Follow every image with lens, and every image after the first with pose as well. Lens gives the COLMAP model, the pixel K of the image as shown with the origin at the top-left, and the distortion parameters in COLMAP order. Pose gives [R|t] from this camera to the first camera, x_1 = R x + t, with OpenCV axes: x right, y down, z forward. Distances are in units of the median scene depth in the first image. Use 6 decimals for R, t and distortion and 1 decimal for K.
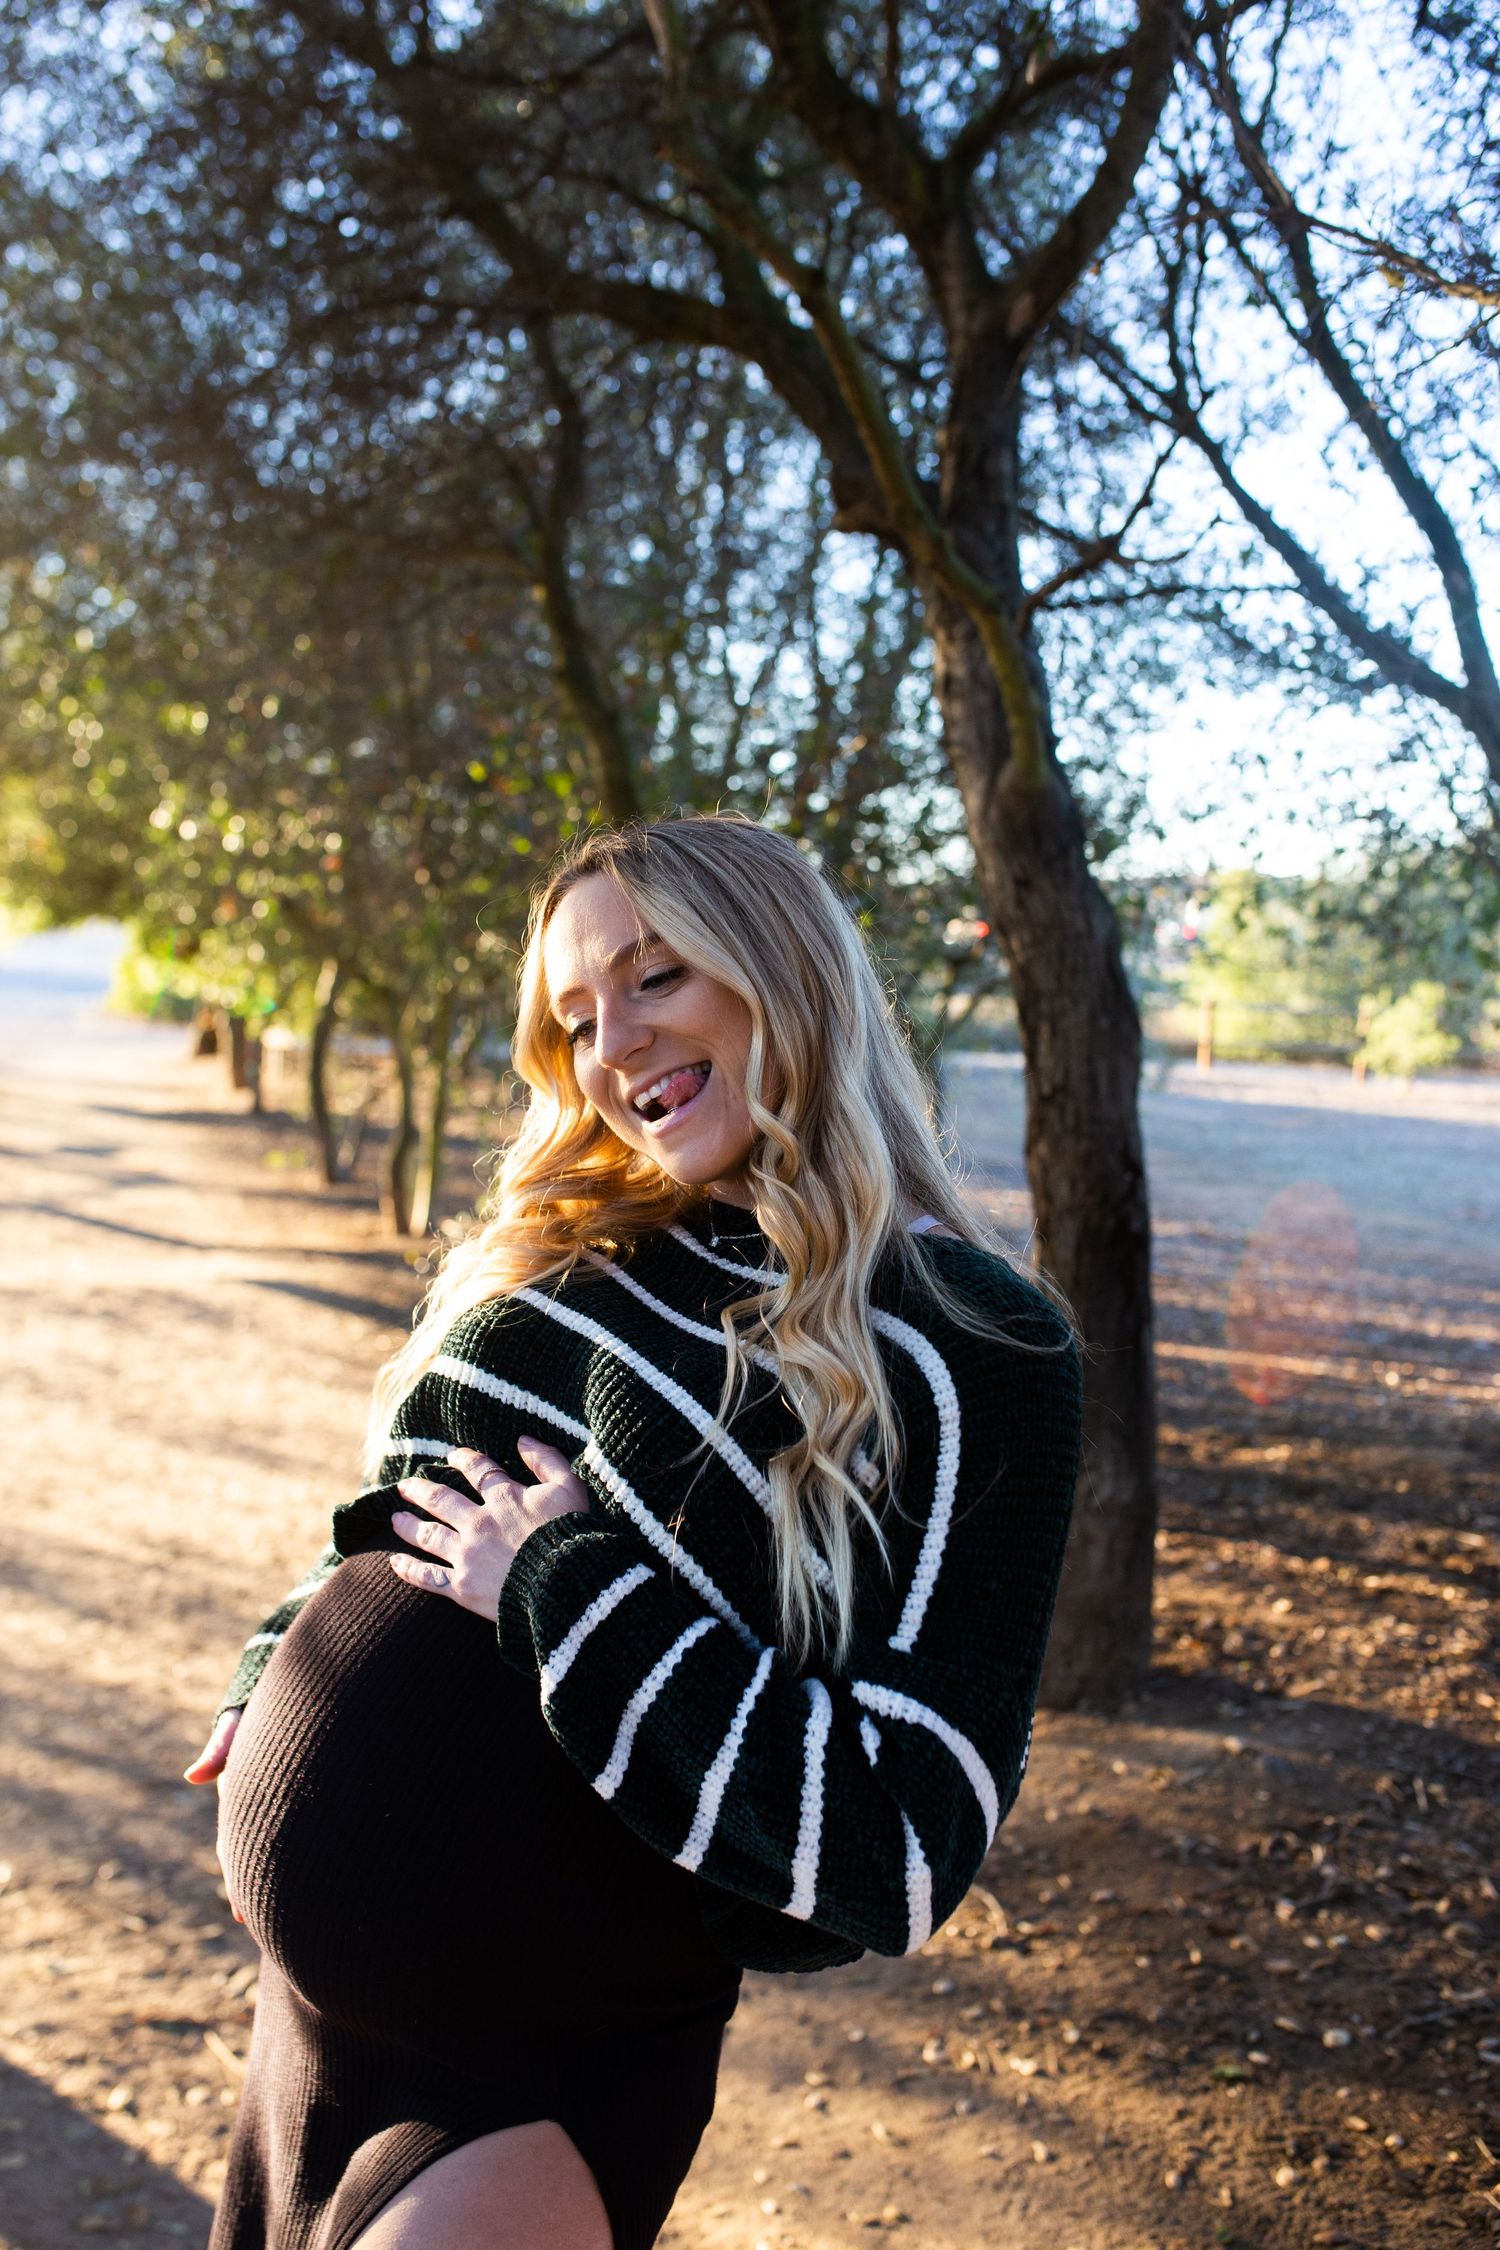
lens RADIAL K [[2335.0, 0, 750.0], [0, 2335.0, 1125.0], [0, 0, 1]] dist [0.008994, 0.008297]
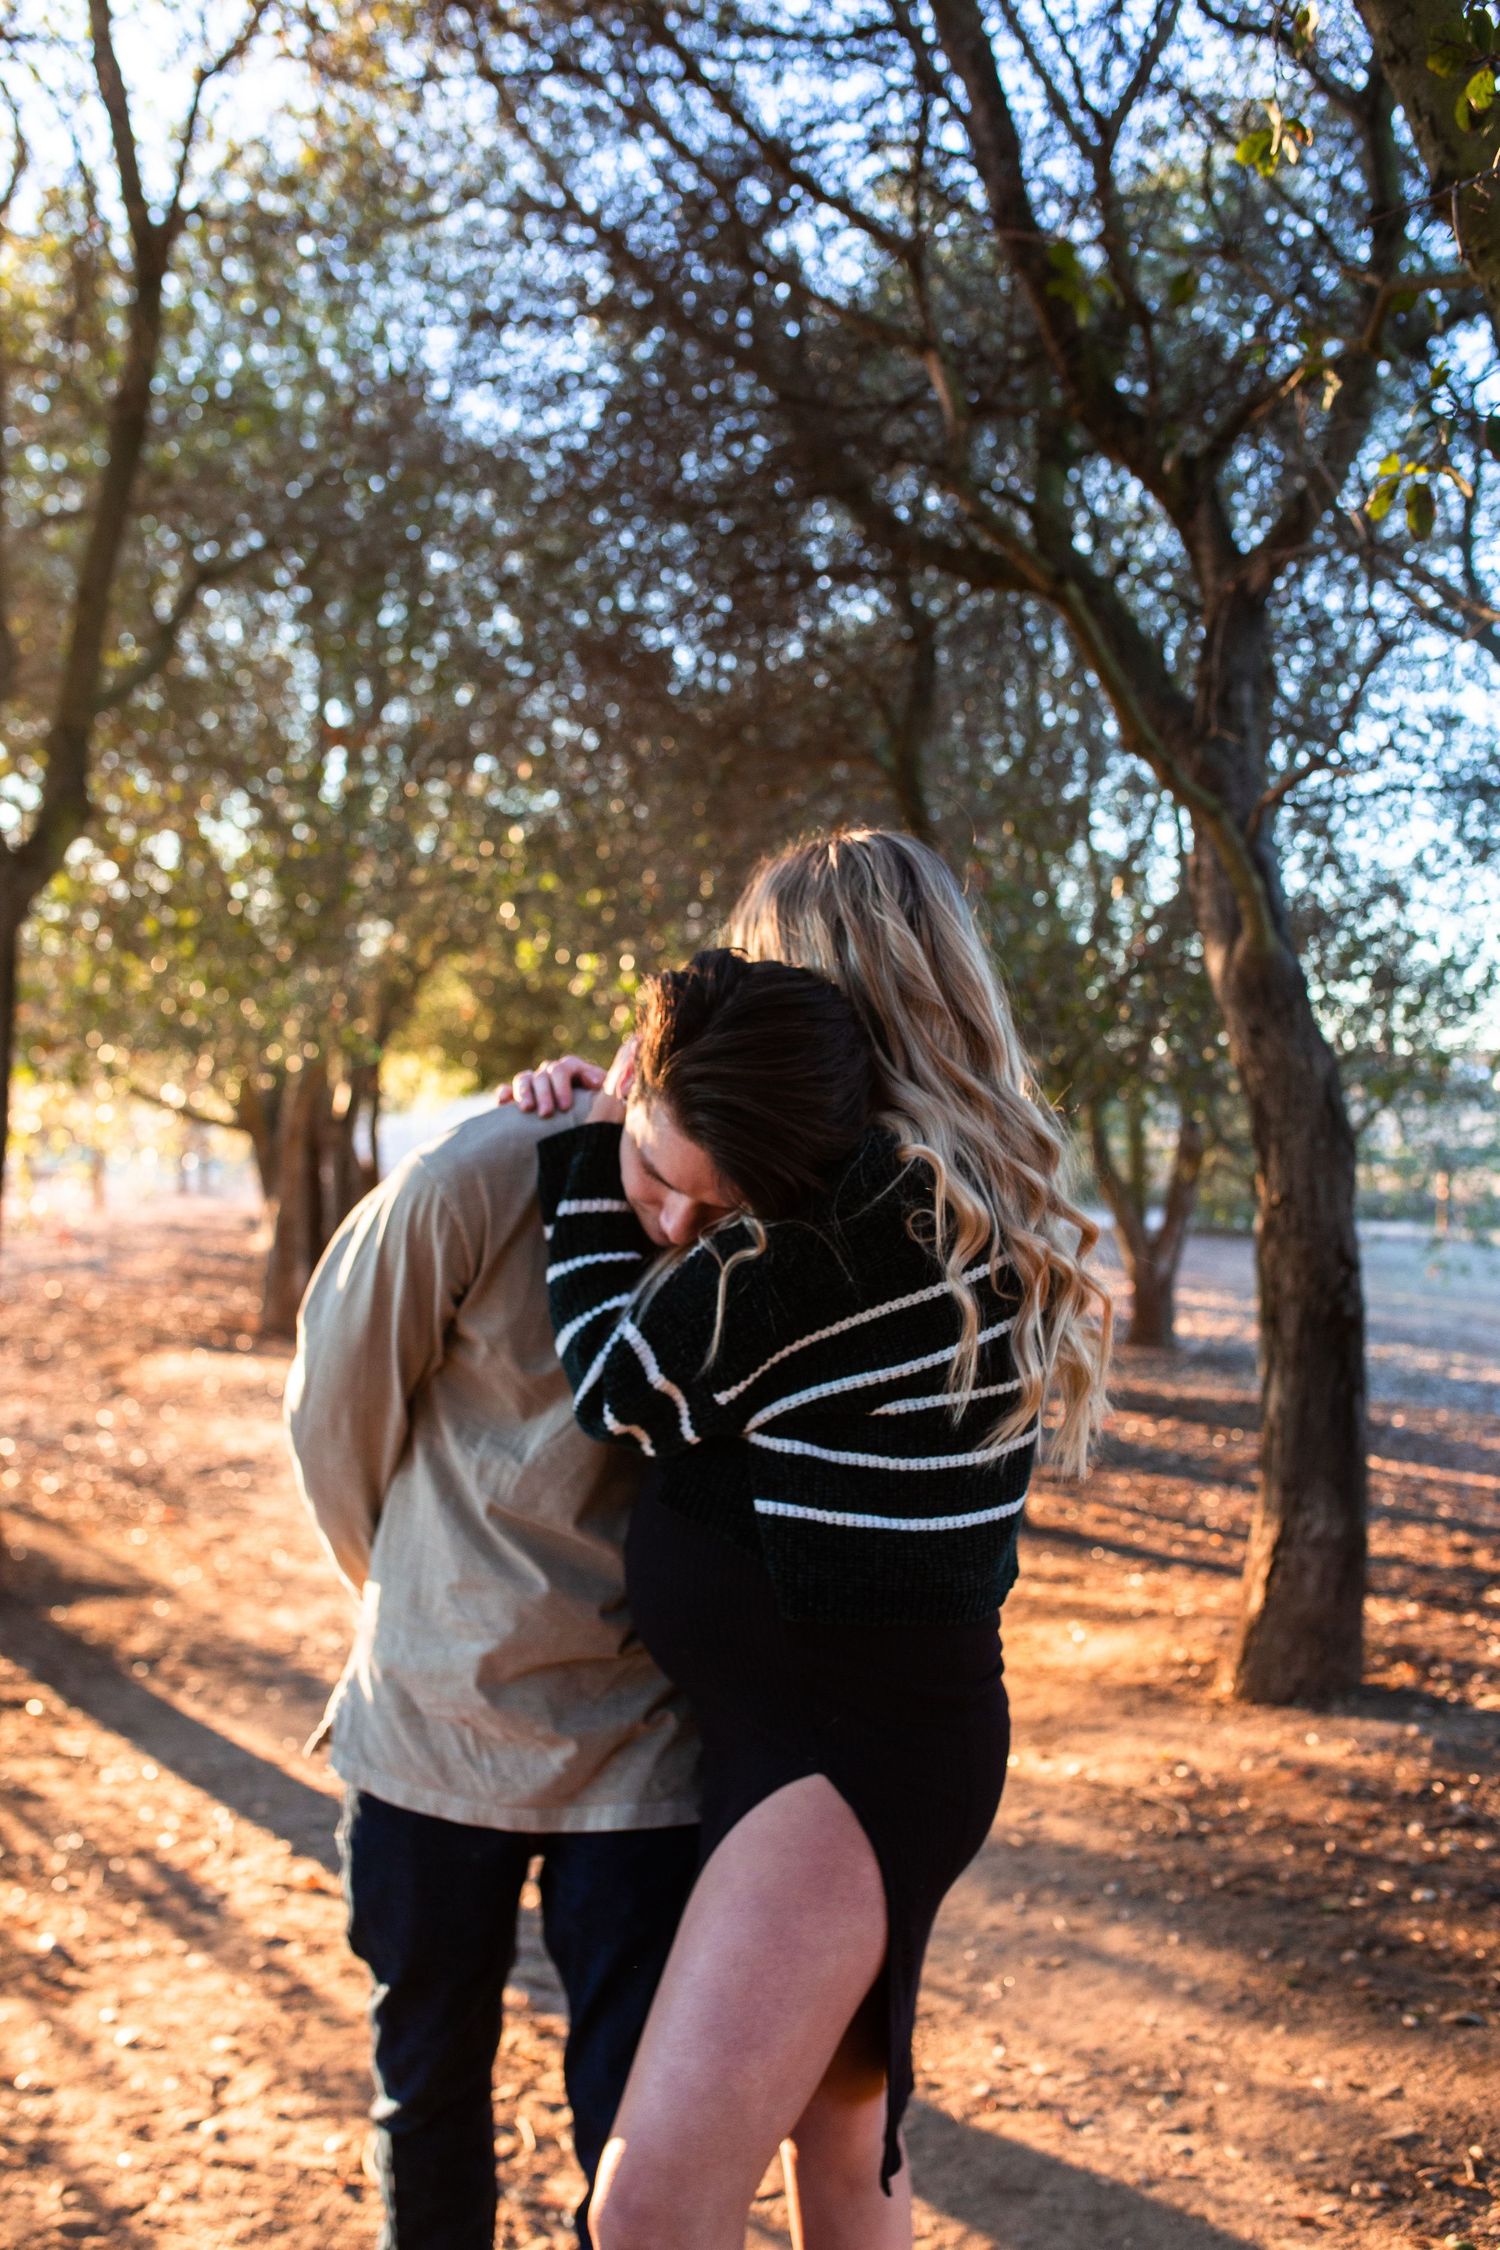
lens RADIAL K [[2335.0, 0, 750.0], [0, 2335.0, 1125.0], [0, 0, 1]] dist [0.008994, 0.008297]
pose [[0.985167, 0.007908, -0.171415, 0.055003], [-0.020541, 0.997189, -0.072052, 0.034607], [0.170363, 0.074505, 0.982561, -0.204054]]
